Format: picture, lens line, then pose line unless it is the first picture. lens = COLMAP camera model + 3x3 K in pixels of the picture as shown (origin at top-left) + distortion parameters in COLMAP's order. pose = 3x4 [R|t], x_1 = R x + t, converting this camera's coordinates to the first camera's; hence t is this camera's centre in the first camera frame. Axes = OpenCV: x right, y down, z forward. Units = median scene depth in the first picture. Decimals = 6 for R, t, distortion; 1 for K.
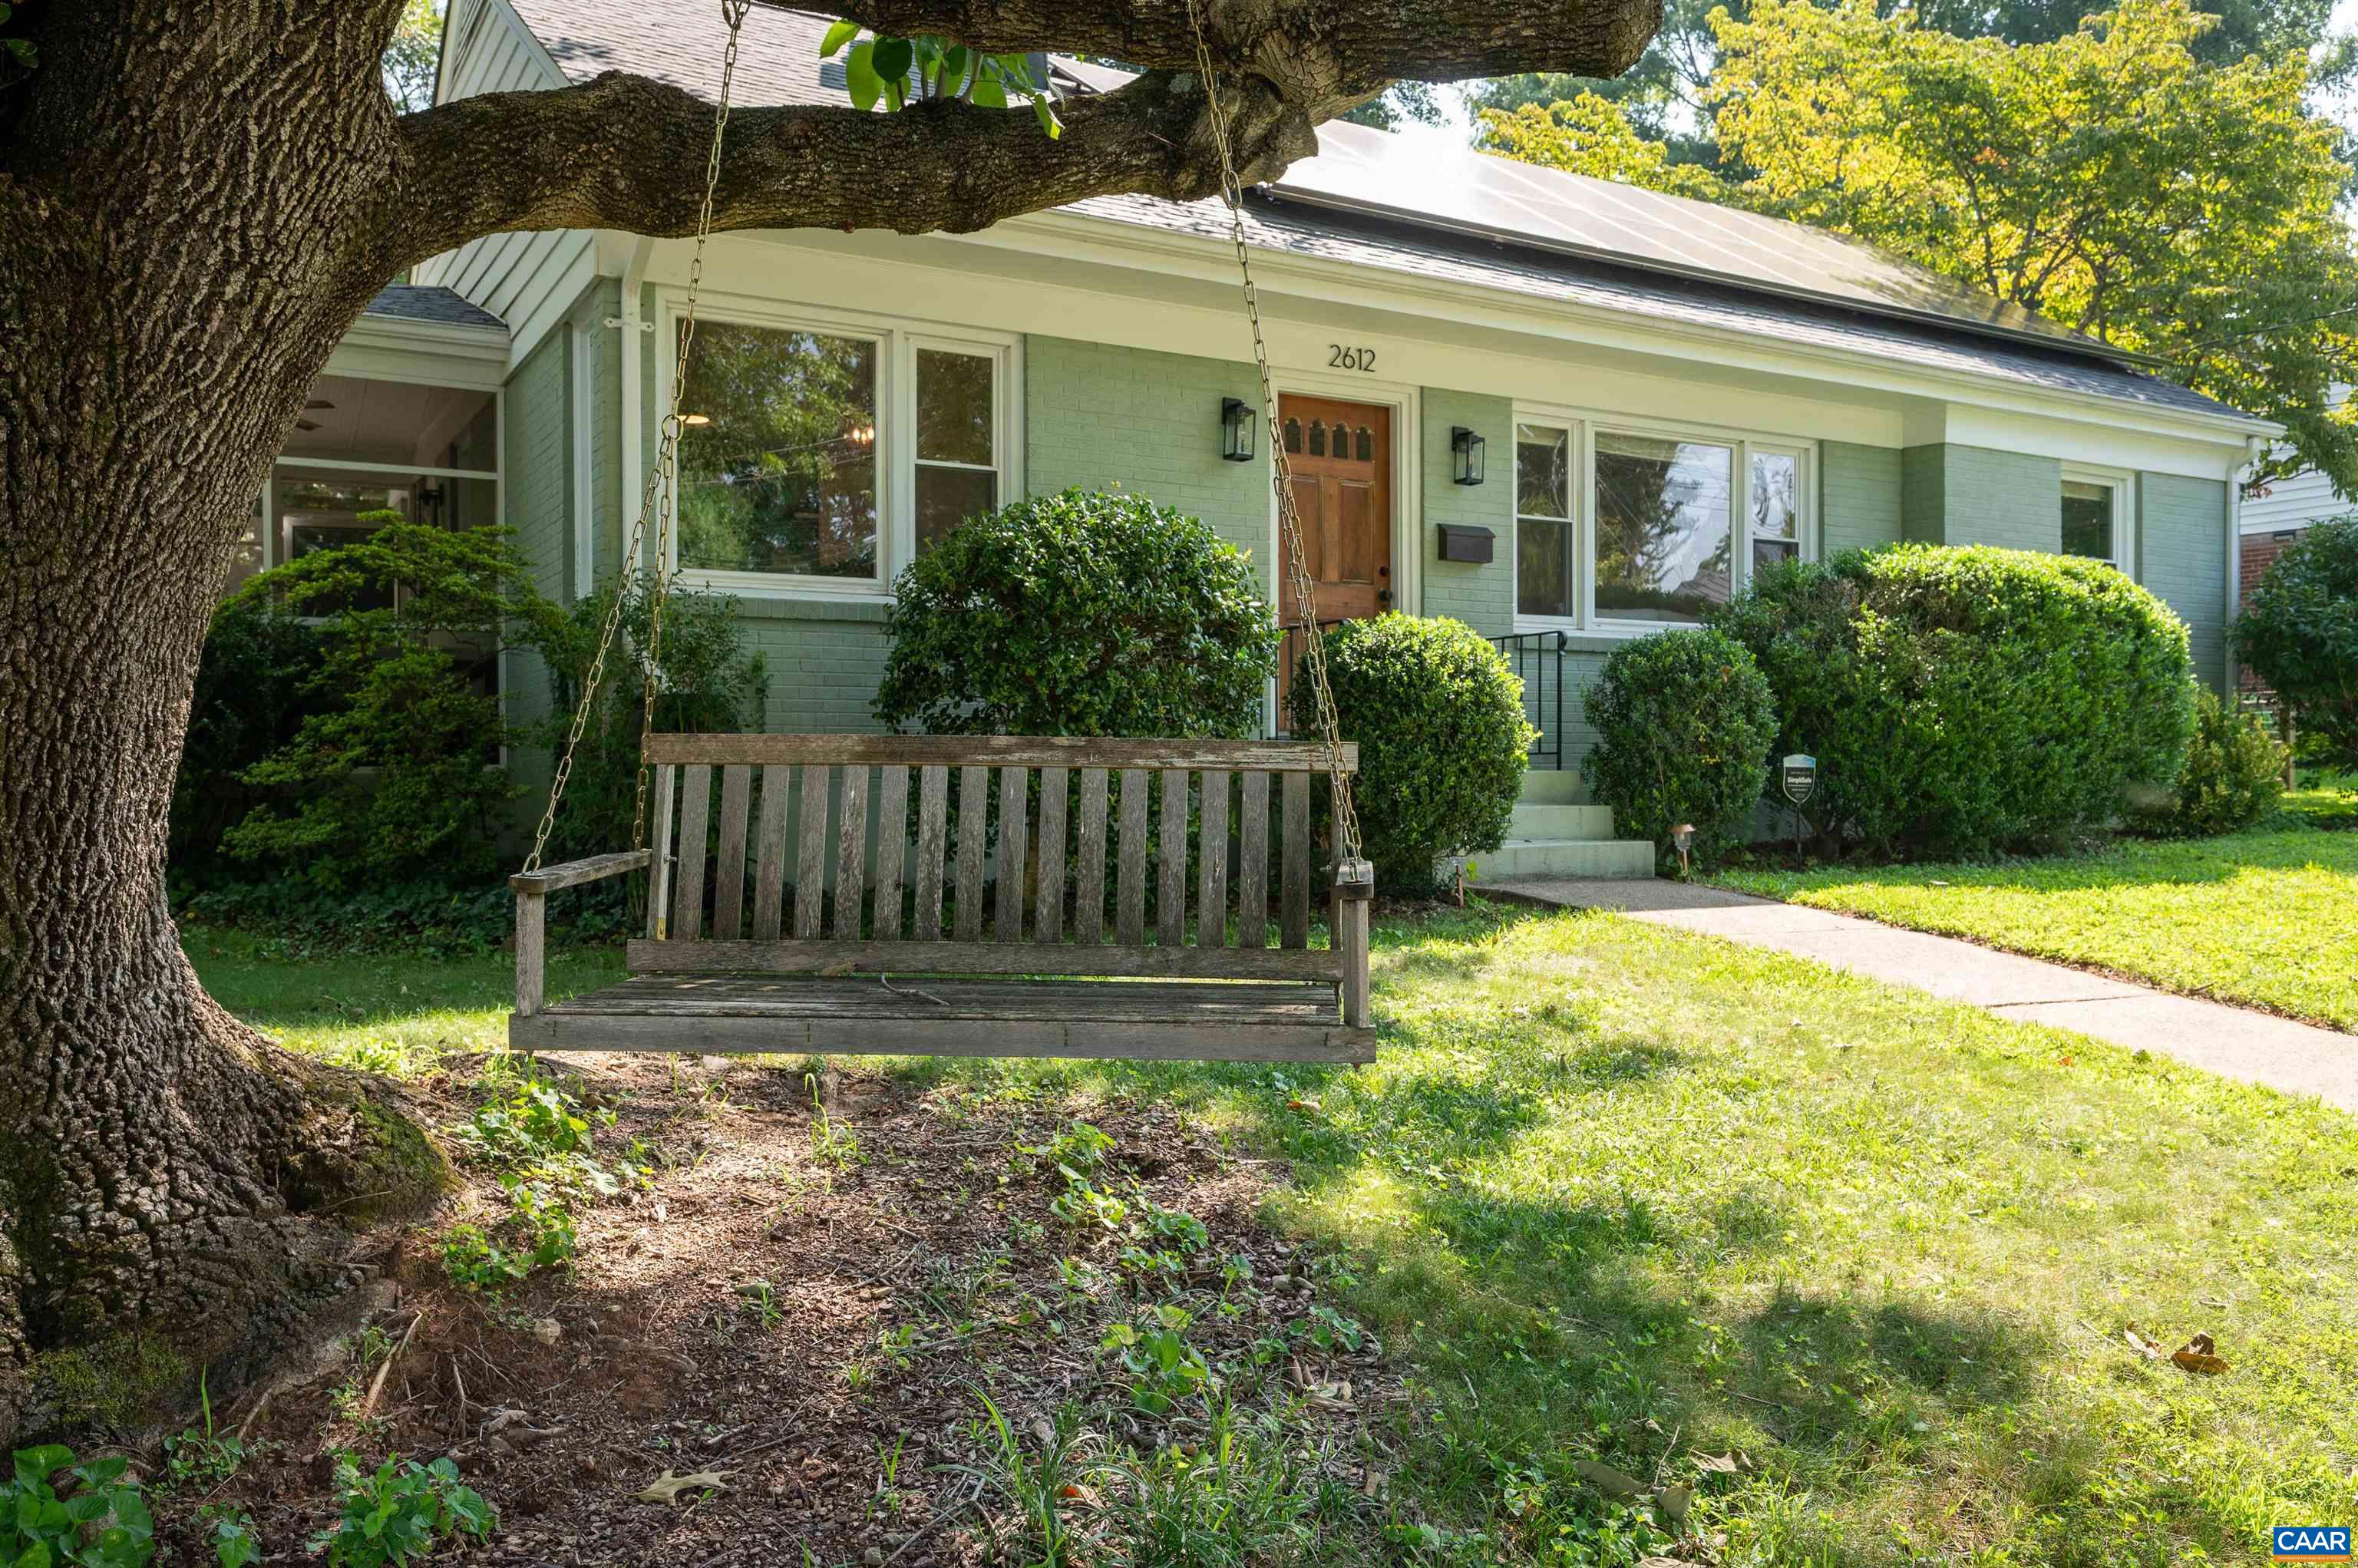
lens RADIAL K [[1766.5, 0, 1179.0], [0, 1766.5, 784.0], [0, 0, 1]] dist [0.004738, 0.002583]
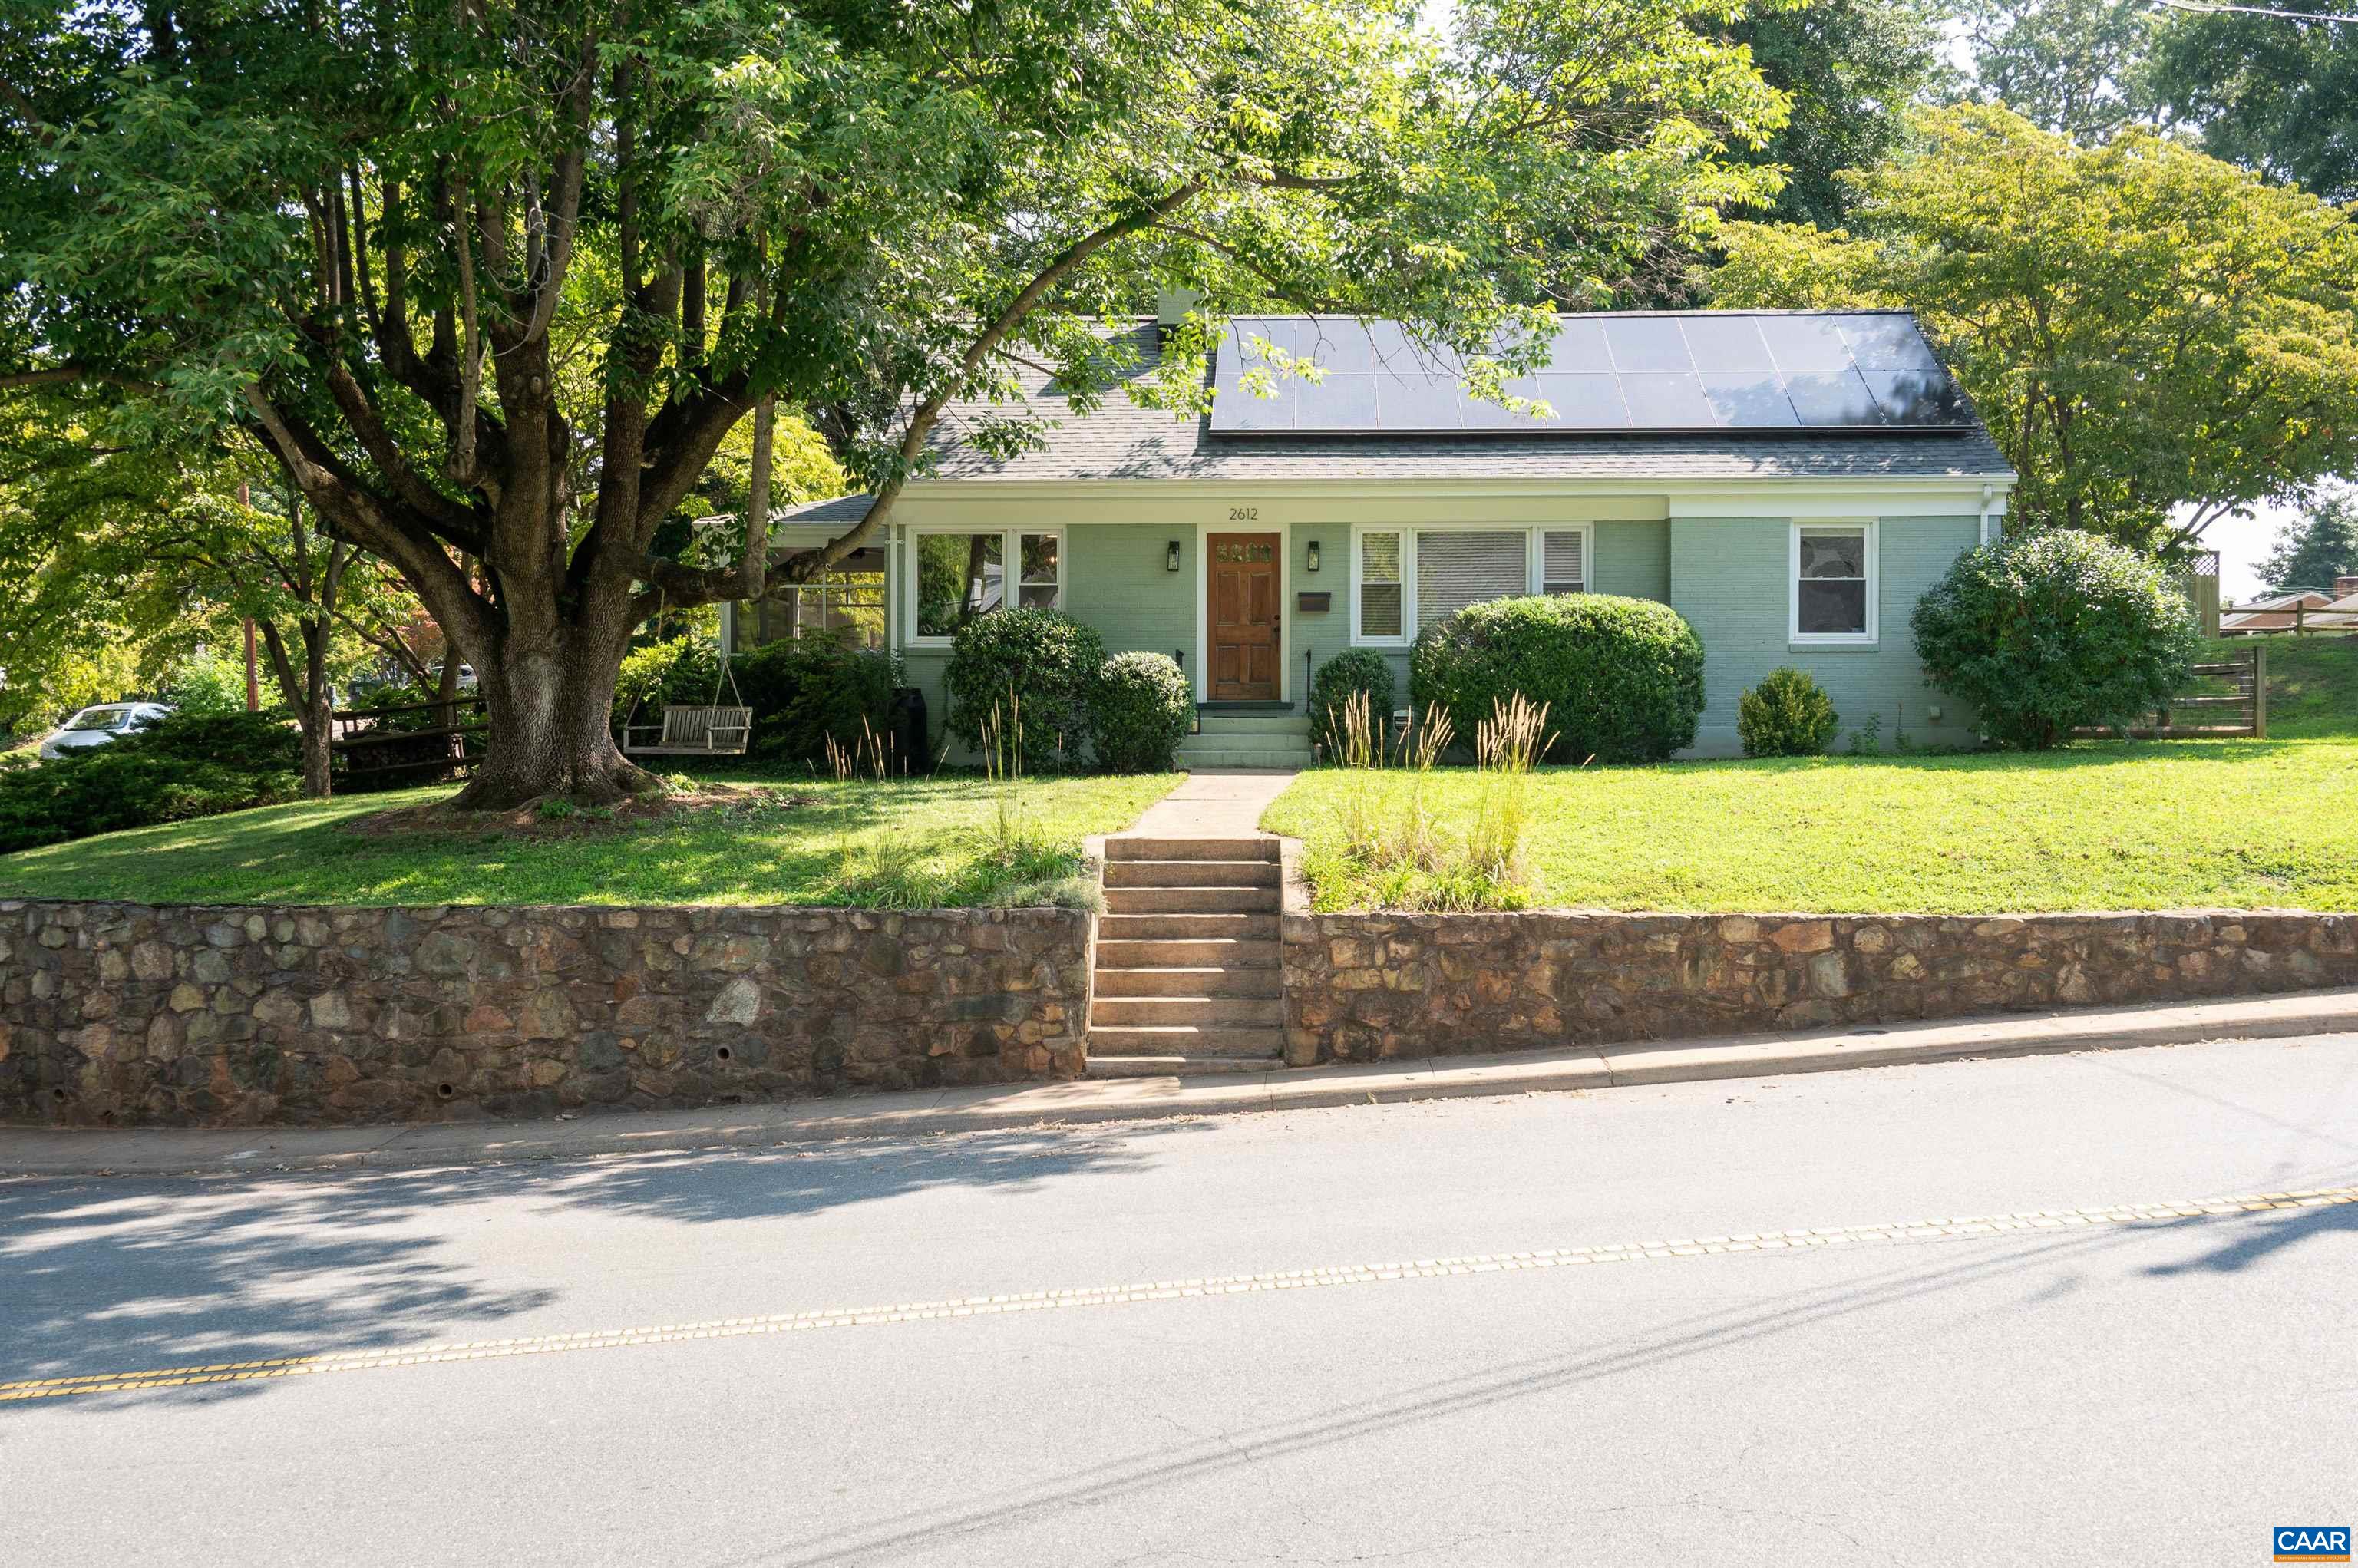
lens RADIAL K [[2324.7, 0, 1173.9], [0, 2324.7, 780.8], [0, 0, 1]] dist [-0.008825, -0.002255]
pose [[0.837446, 0.011079, -0.546407, 1.452927], [-0.007848, 0.999935, 0.008247, 0.040711], [0.546463, -0.002618, 0.837479, -1.235009]]
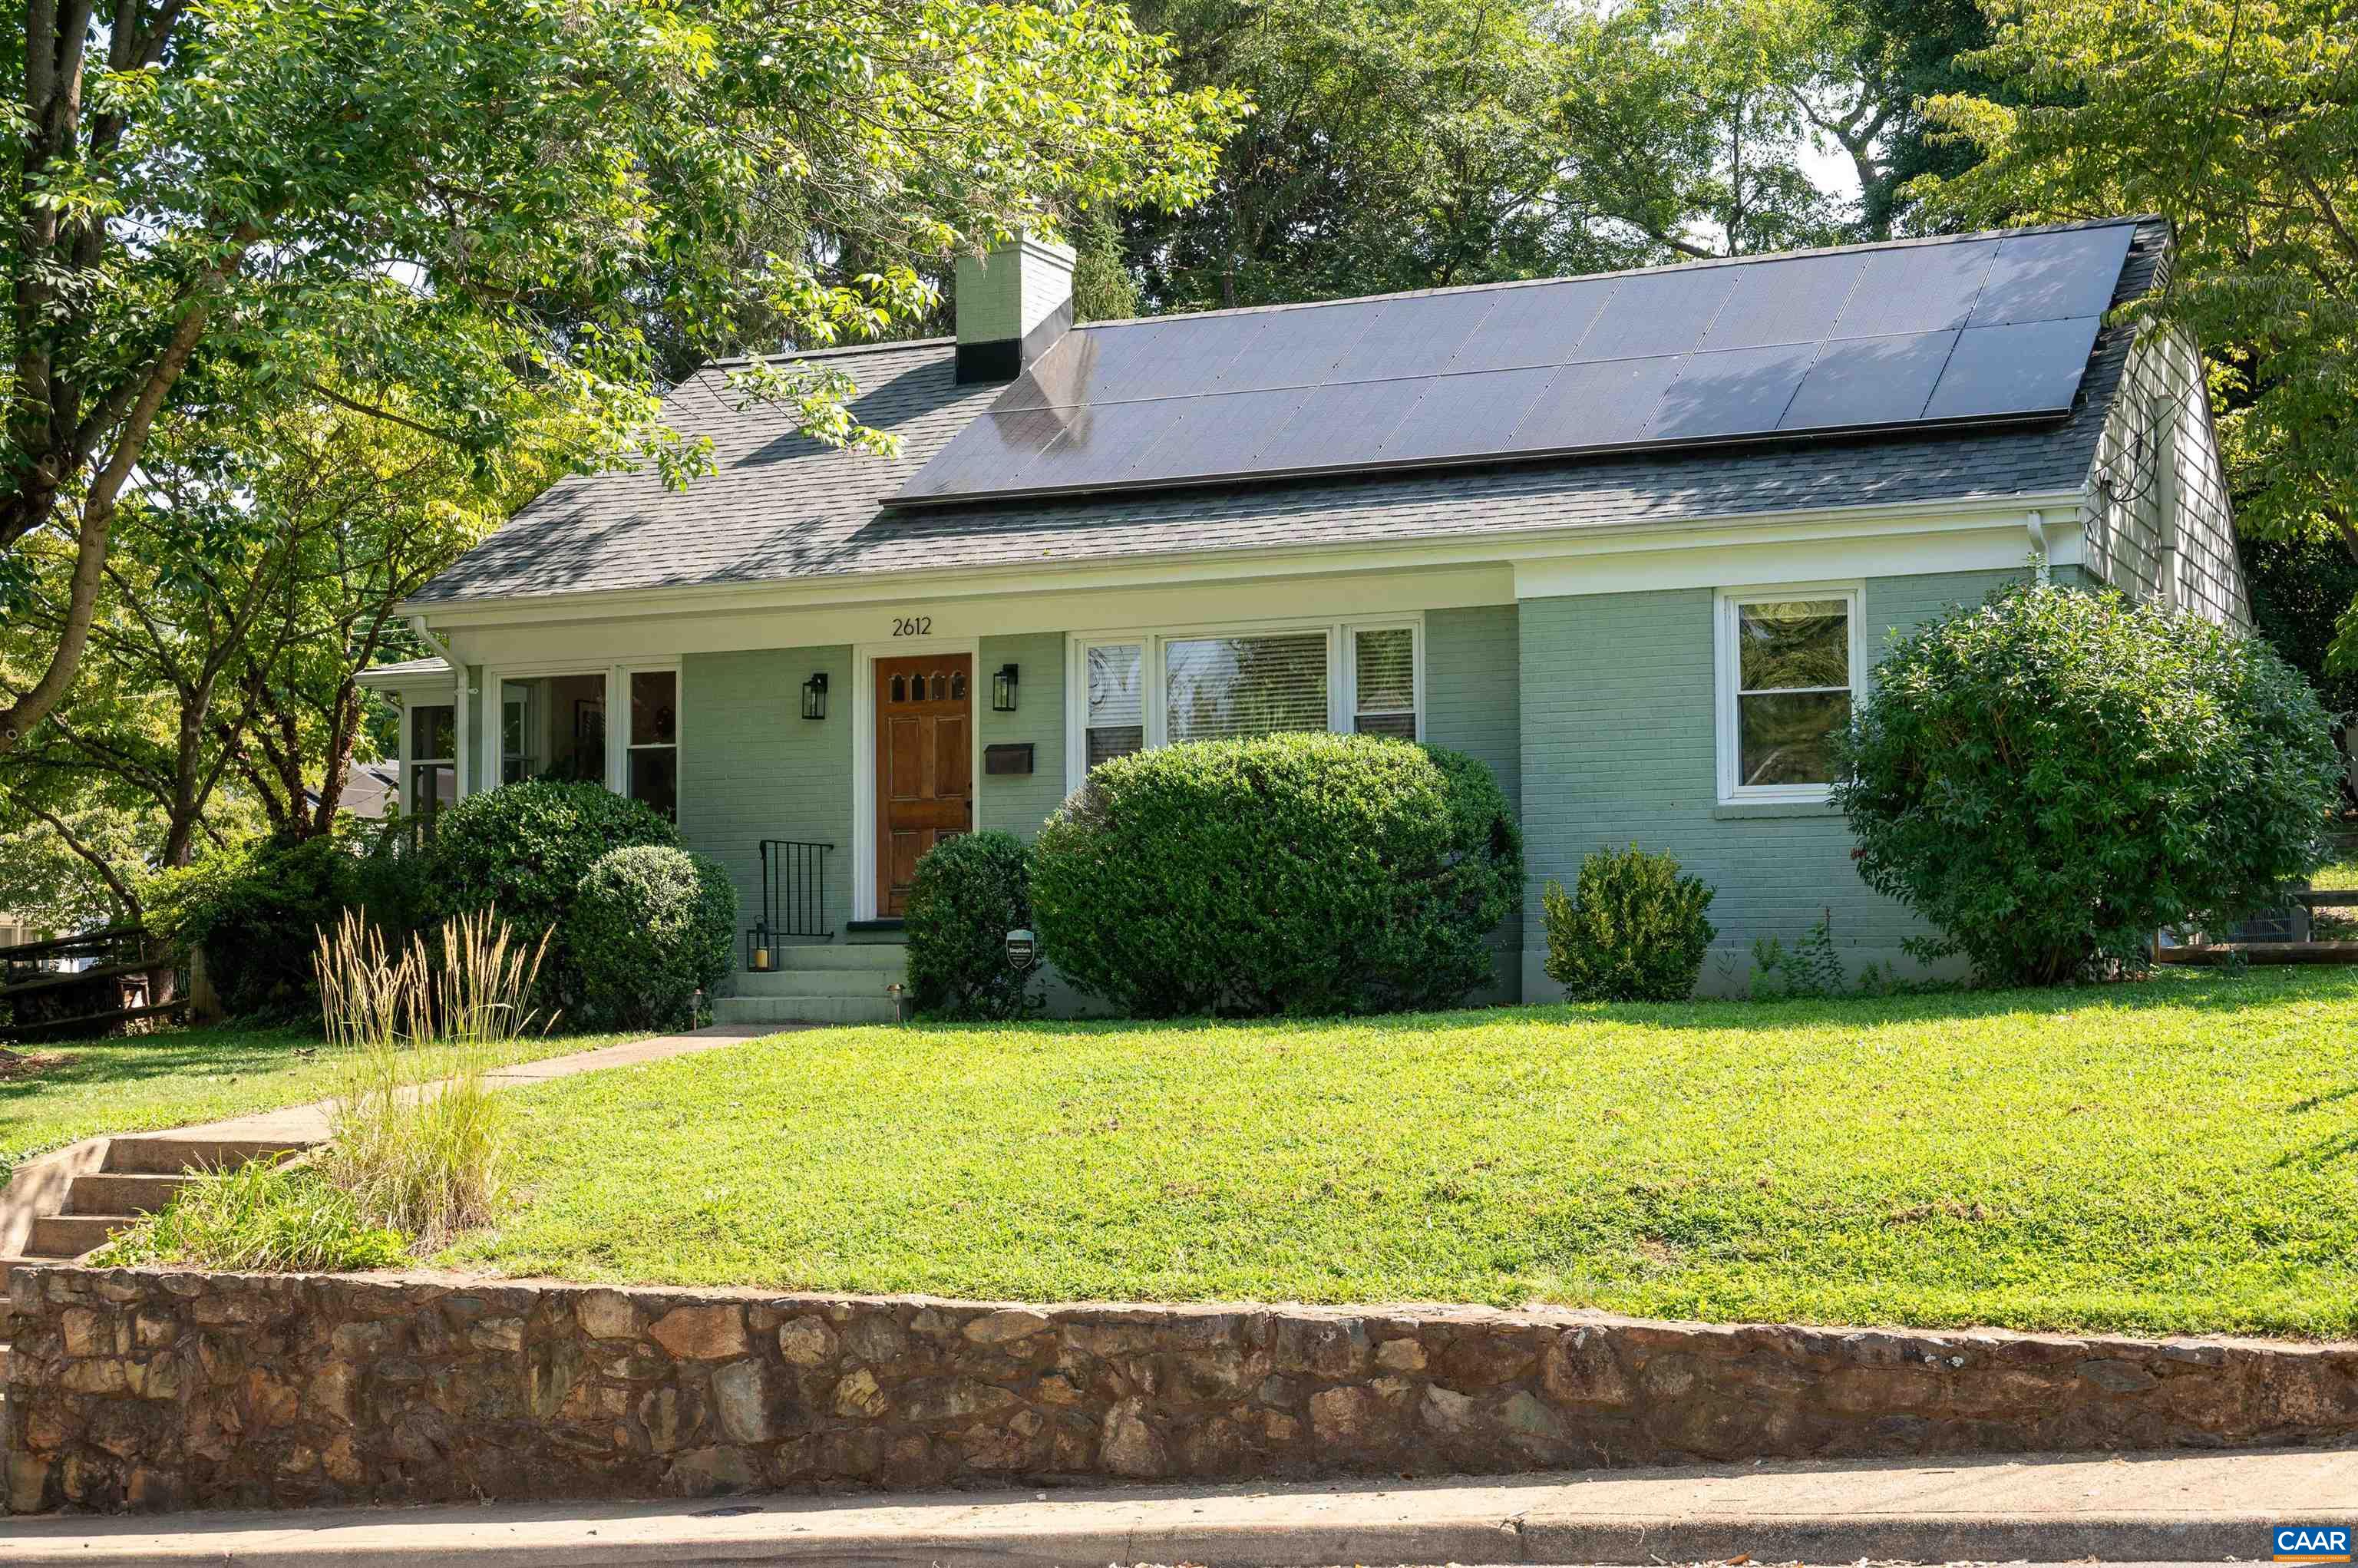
lens RADIAL K [[3286.7, 0, 1166.9], [0, 3286.7, 783.9], [0, 0, 1]] dist [-0.030861, 0.065726]
pose [[0.571503, -0.050499, -0.819045, 2.126975], [-0.002439, 0.997996, -0.063234, 0.024963], [0.820597, 0.038136, 0.570234, -0.208381]]
